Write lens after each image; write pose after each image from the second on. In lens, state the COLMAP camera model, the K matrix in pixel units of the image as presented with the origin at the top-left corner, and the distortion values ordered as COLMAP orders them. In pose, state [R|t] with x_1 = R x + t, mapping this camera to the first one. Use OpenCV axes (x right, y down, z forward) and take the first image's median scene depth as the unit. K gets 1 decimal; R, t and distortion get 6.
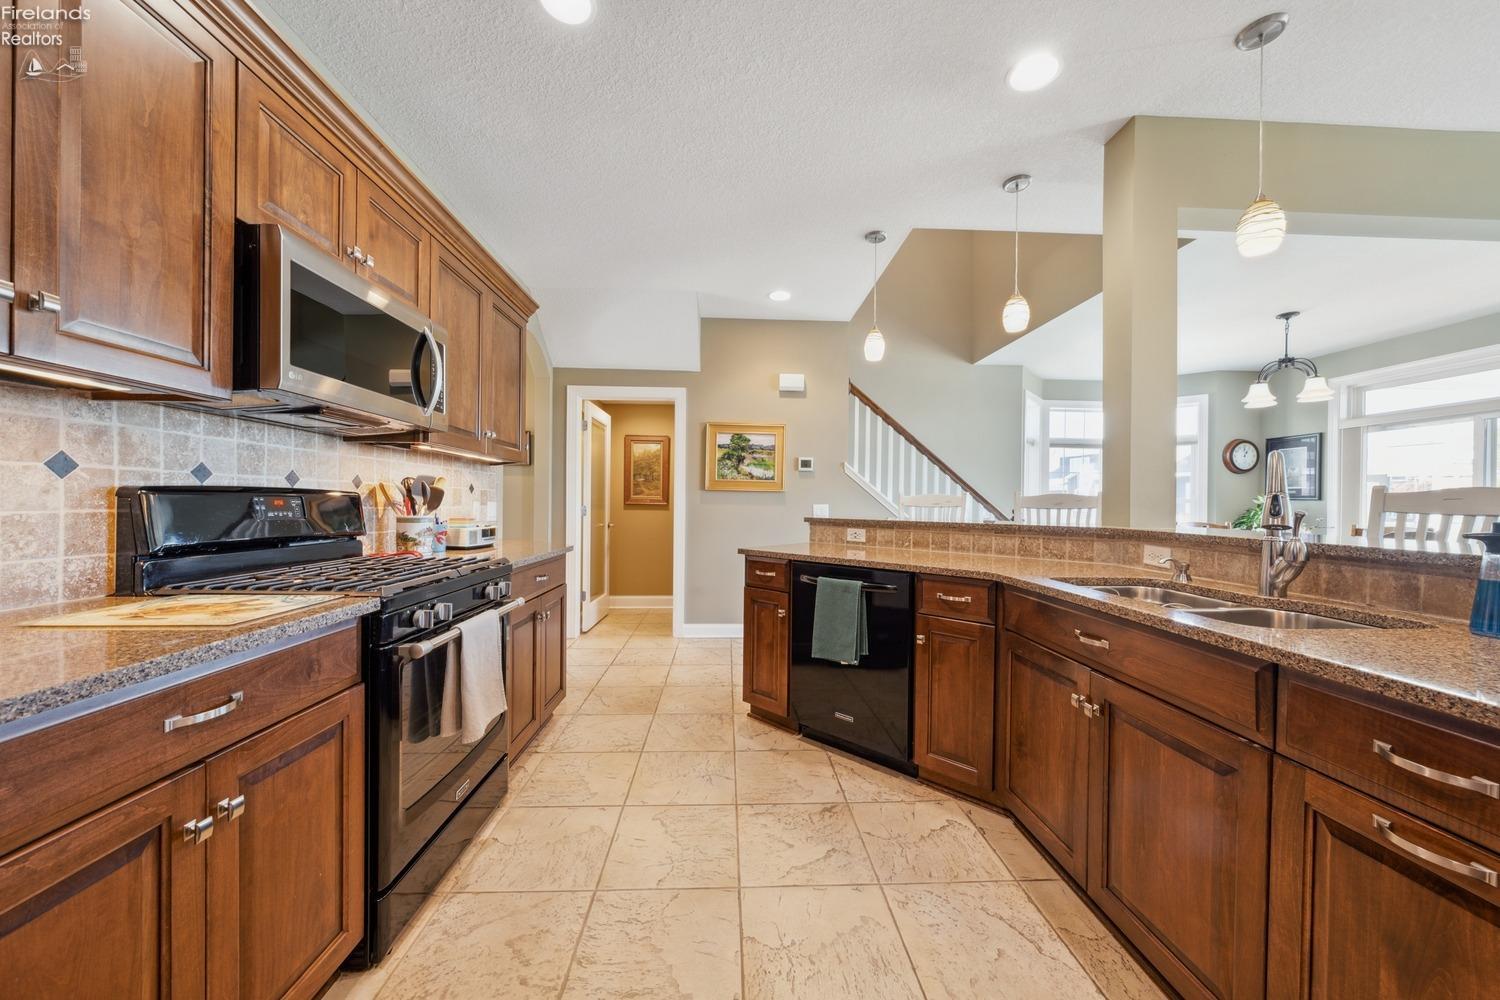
lens RADIAL K [[521.0, 0, 748.7], [0, 521.0, 502.5], [0, 0, 1]] dist [-0.000239, -0.000039]
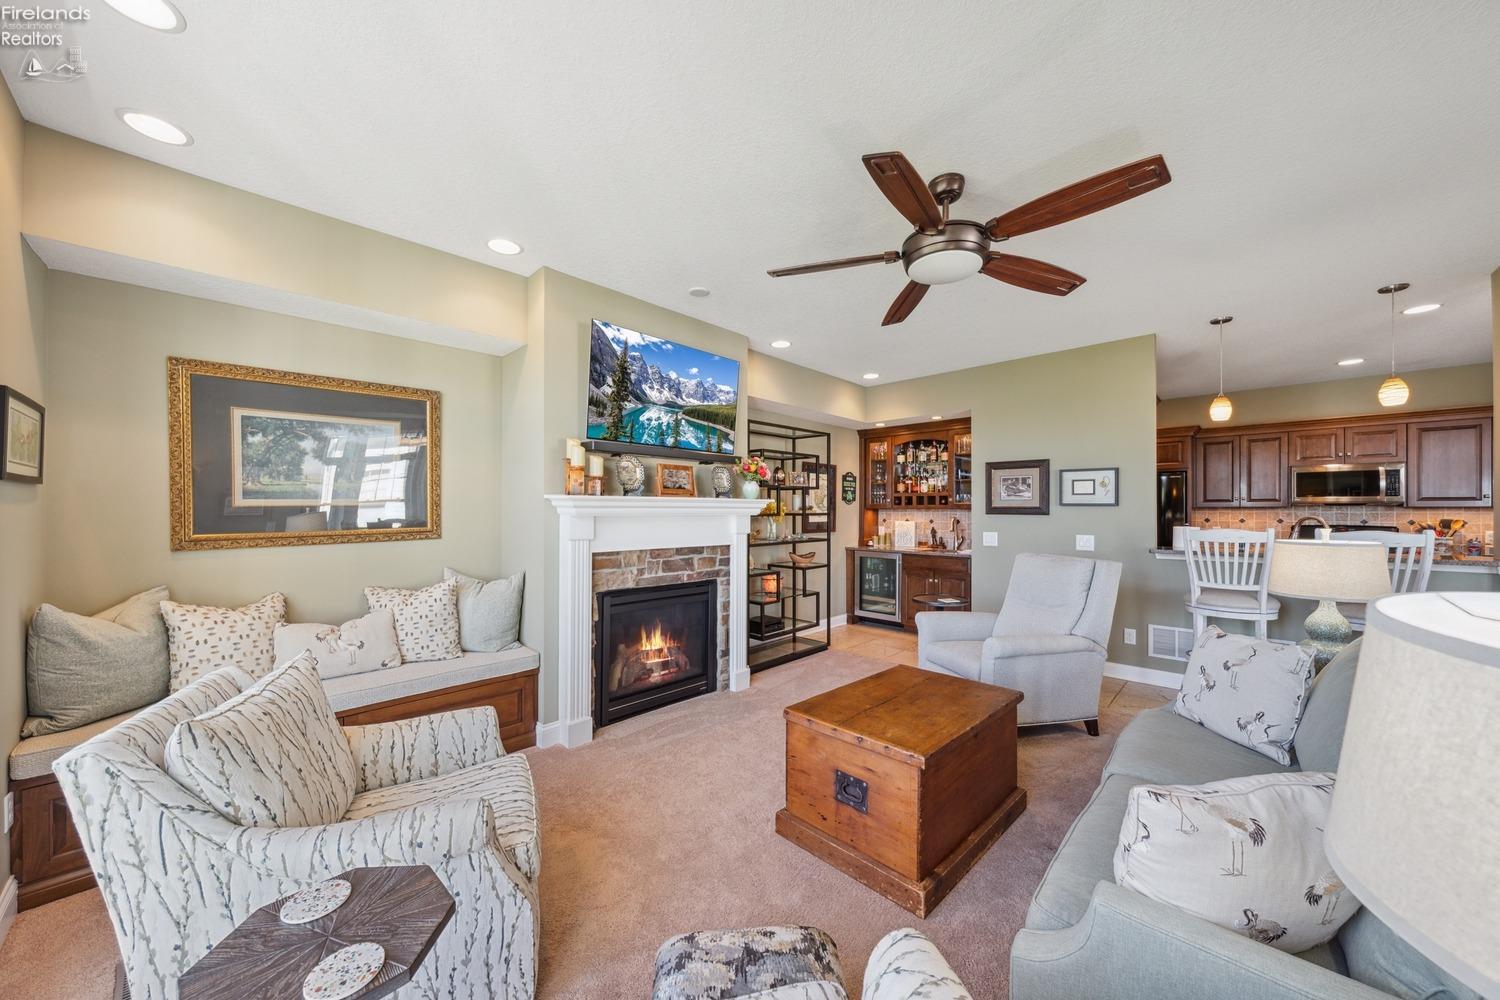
lens RADIAL K [[521.0, 0, 745.1], [0, 521.0, 510.2], [0, 0, 1]] dist [-0.000239, -0.000039]
pose [[-0.732480, -0.011655, -0.680689, 2.932595], [-0.008472, 0.999932, -0.008004, -0.045553], [0.680736, -0.000096, -0.732529, 0.577300]]
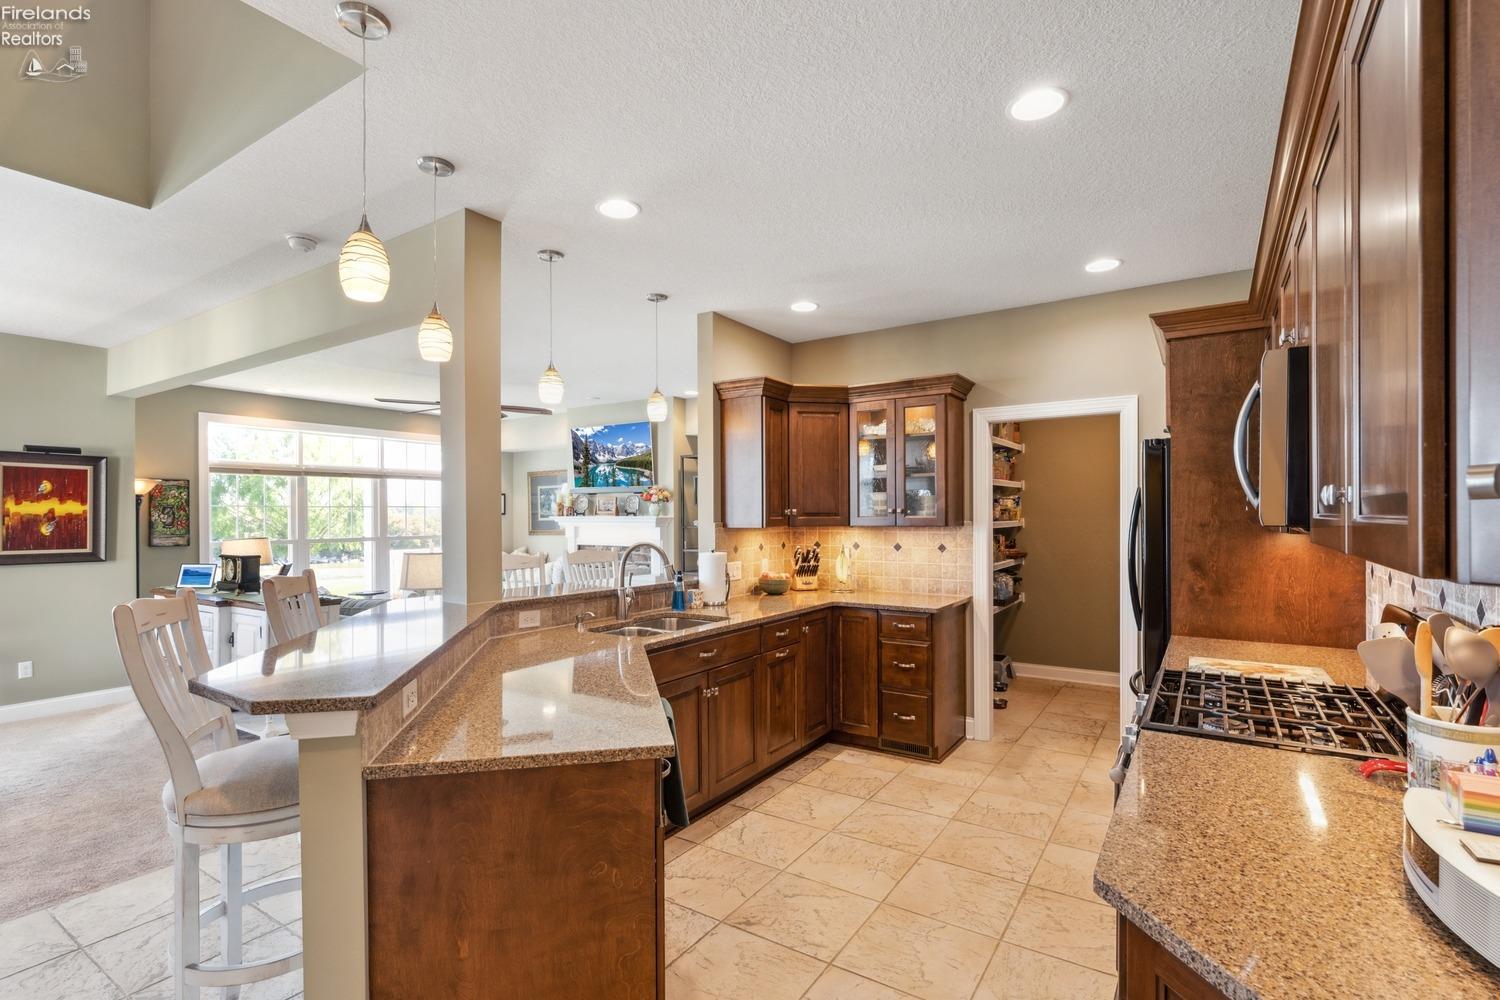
lens RADIAL K [[699.1, 0, 759.3], [0, 699.1, 510.4], [0, 0, 1]] dist [-0.005018, -0.002067]
pose [[-0.813449, -0.005861, 0.581607, -0.496551], [-0.005094, 0.999983, 0.002953, -0.131884], [-0.581614, -0.000561, -0.813465, 1.690978]]
